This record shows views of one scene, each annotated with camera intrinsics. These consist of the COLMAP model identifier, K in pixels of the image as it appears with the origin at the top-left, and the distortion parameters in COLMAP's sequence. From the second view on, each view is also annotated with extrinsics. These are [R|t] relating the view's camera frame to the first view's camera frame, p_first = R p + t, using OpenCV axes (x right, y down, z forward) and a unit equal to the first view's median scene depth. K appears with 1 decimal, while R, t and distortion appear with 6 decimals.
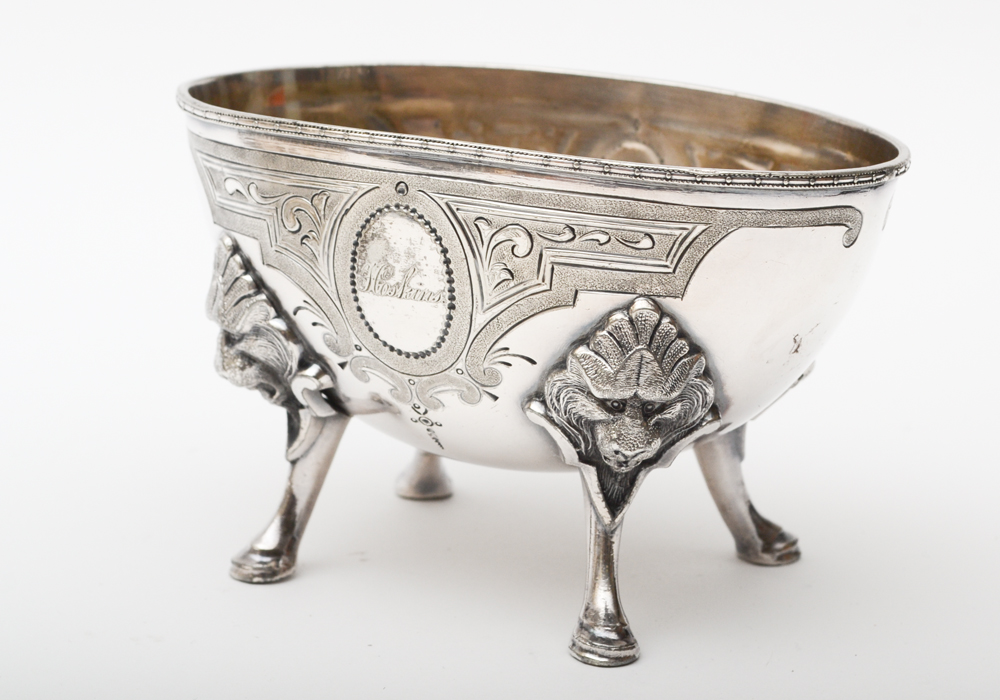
lens RADIAL K [[2746.6, 0, 496.7], [0, 2746.6, 355.4], [0, 0, 1]] dist [0.029378, 0.000000]
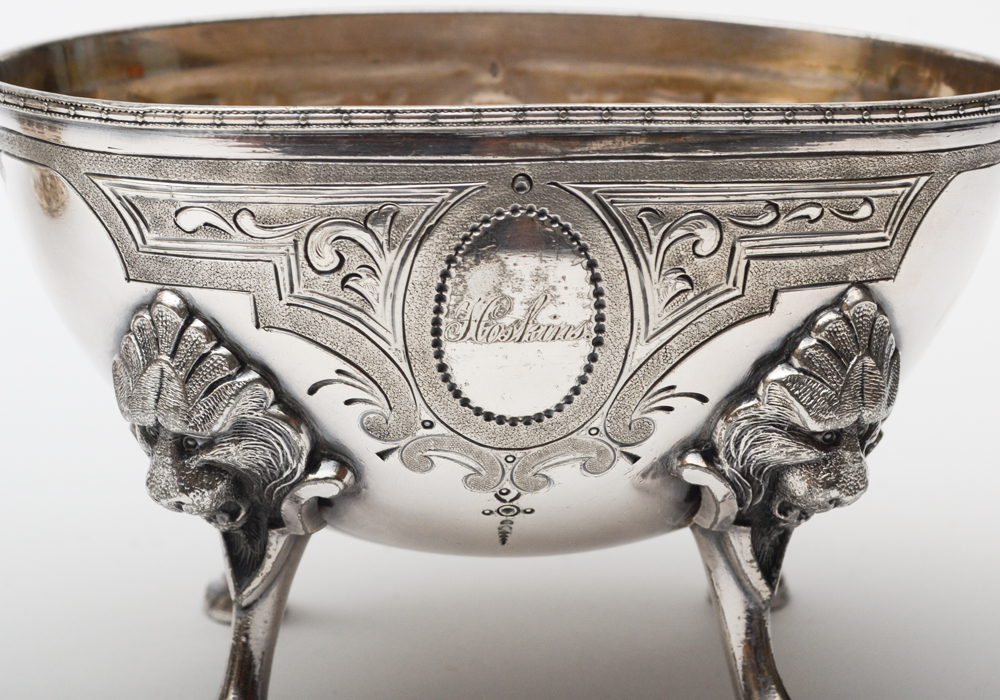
lens RADIAL K [[2746.6, 0, 504.4], [0, 2746.6, 343.0], [0, 0, 1]] dist [0.029378, 0.000000]
pose [[0.854069, -0.162416, 0.494153, -0.379368], [0.155162, 0.986301, 0.055998, -0.059807], [-0.496478, 0.028847, 0.867570, 0.400679]]
